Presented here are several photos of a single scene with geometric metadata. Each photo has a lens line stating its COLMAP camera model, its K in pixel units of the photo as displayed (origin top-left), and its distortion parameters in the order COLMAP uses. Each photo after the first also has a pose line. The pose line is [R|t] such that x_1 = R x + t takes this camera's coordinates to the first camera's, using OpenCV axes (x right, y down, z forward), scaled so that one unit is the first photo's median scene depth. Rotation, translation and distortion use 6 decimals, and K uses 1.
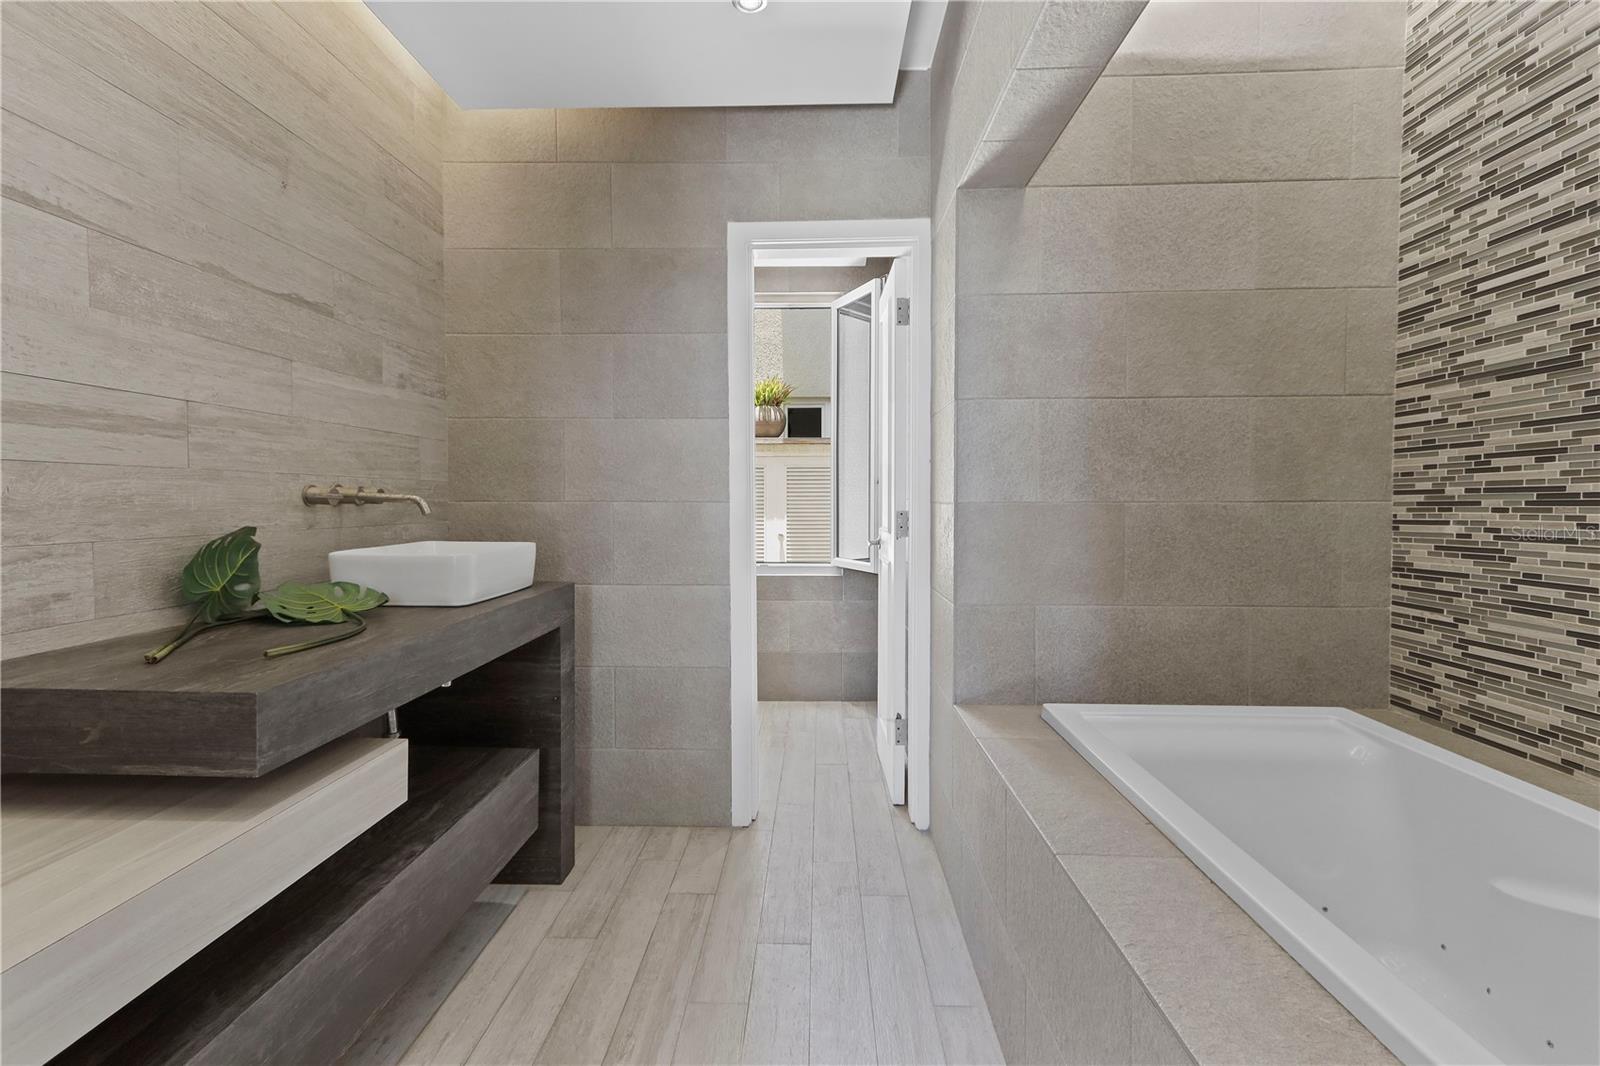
lens RADIAL K [[733.3, 0, 796.6], [0, 733.3, 527.0], [0, 0, 1]] dist [0.000214, 0.000031]
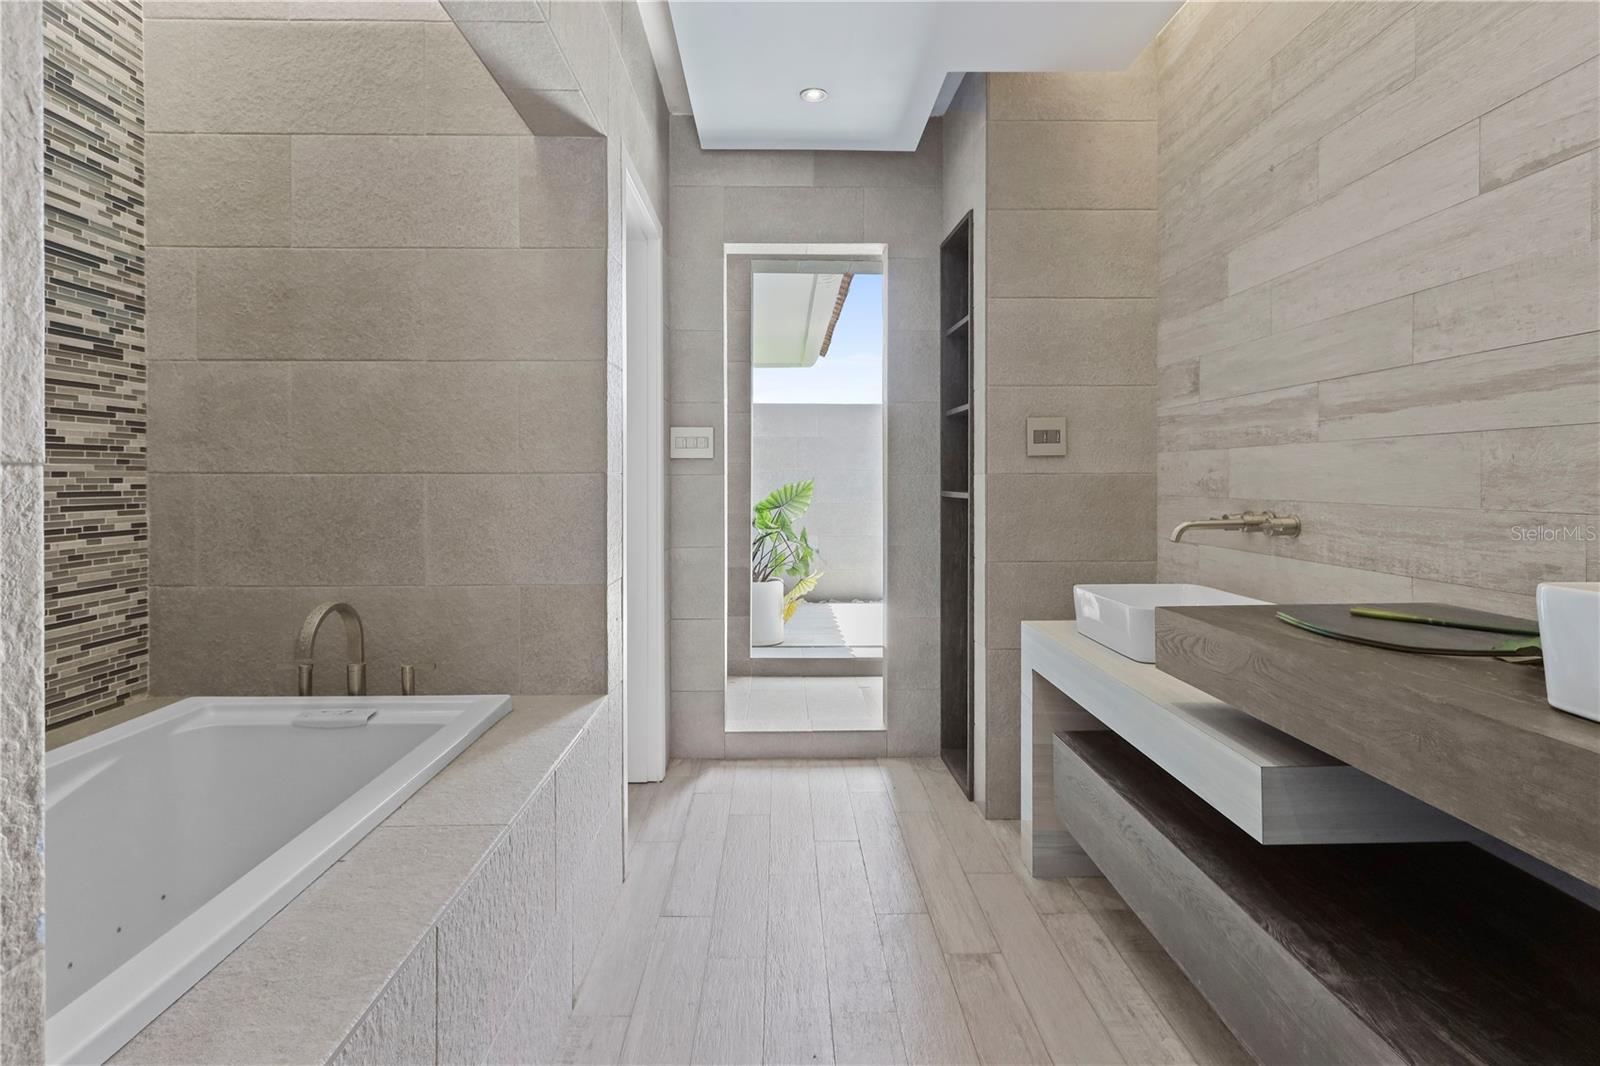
lens RADIAL K [[891.6, 0, 807.7], [0, 891.6, 476.2], [0, 0, 1]] dist [-0.000487, -0.000098]
pose [[-0.998739, 0.006191, -0.049813, 0.006683], [0.004774, 0.999582, 0.028516, -0.060476], [0.049969, 0.028242, -0.998351, 2.077892]]
